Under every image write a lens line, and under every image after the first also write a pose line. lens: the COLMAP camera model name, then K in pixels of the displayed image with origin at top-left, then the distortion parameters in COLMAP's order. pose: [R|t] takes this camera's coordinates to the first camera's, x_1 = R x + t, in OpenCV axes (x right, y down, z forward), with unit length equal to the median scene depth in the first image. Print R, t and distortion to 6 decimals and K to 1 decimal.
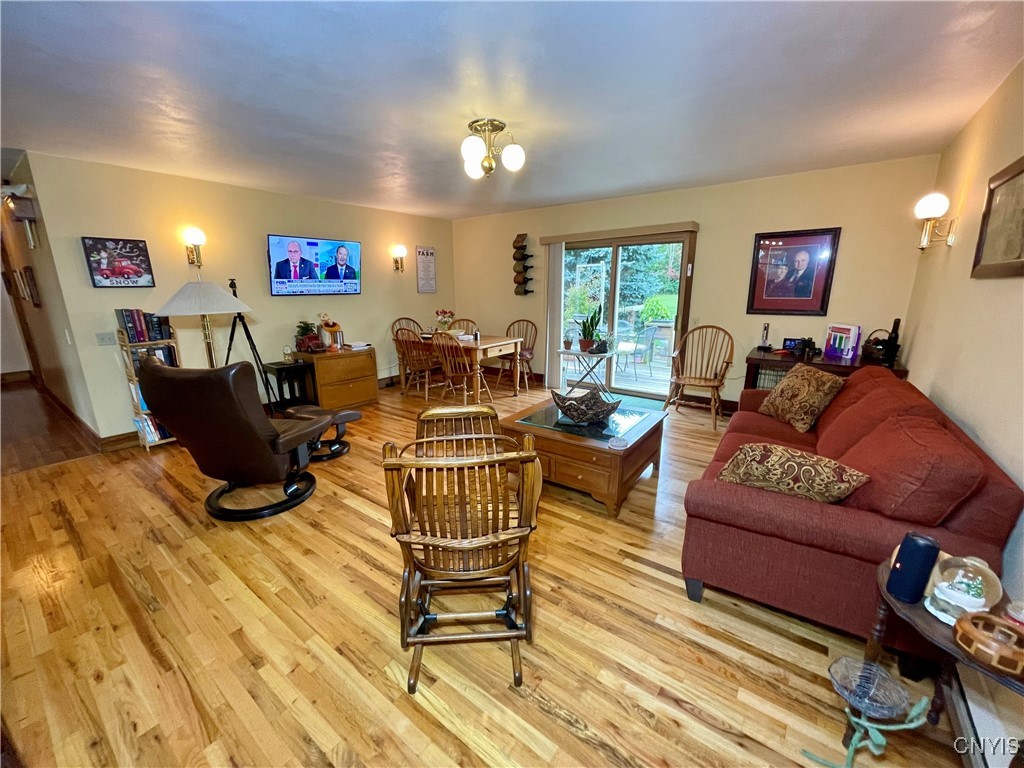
lens RADIAL K [[414.5, 0, 508.0], [0, 414.5, 389.5], [0, 0, 1]] dist [-0.001692, 0.000202]
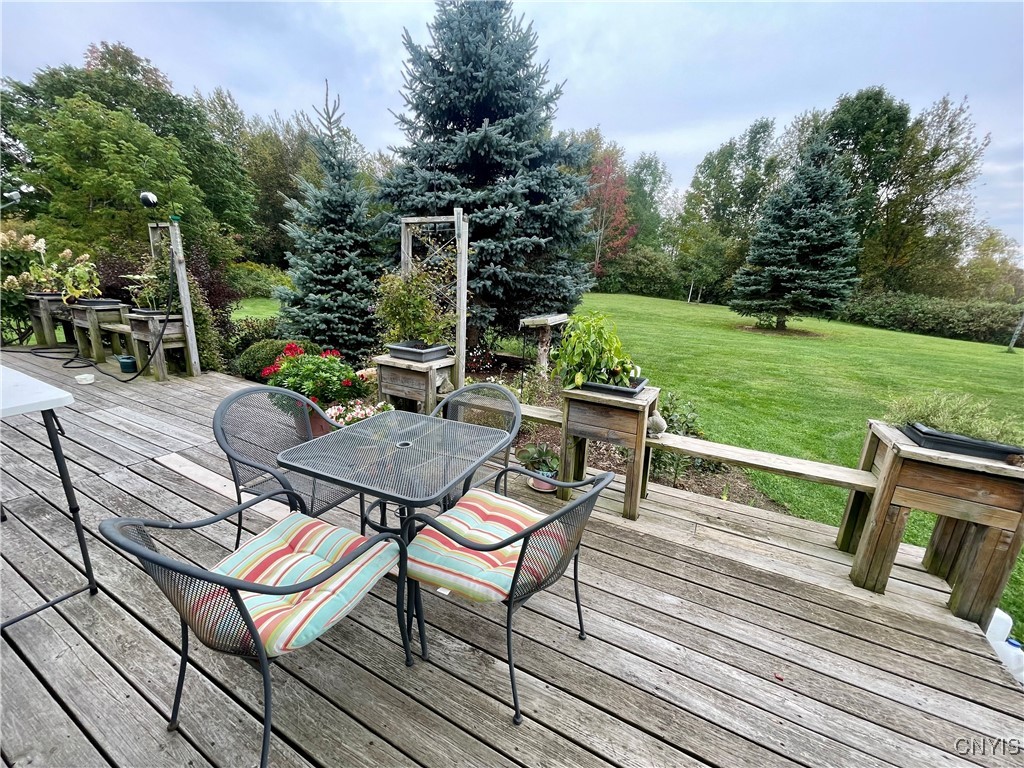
lens RADIAL K [[412.4, 0, 510.4], [0, 412.4, 390.1], [0, 0, 1]] dist [-0.000230, -0.000068]
pose [[0.984032, 0.006010, 0.177891, 0.447173], [-0.010328, 0.999674, 0.023356, -0.333350], [-0.177693, -0.024820, 0.983773, 1.329760]]
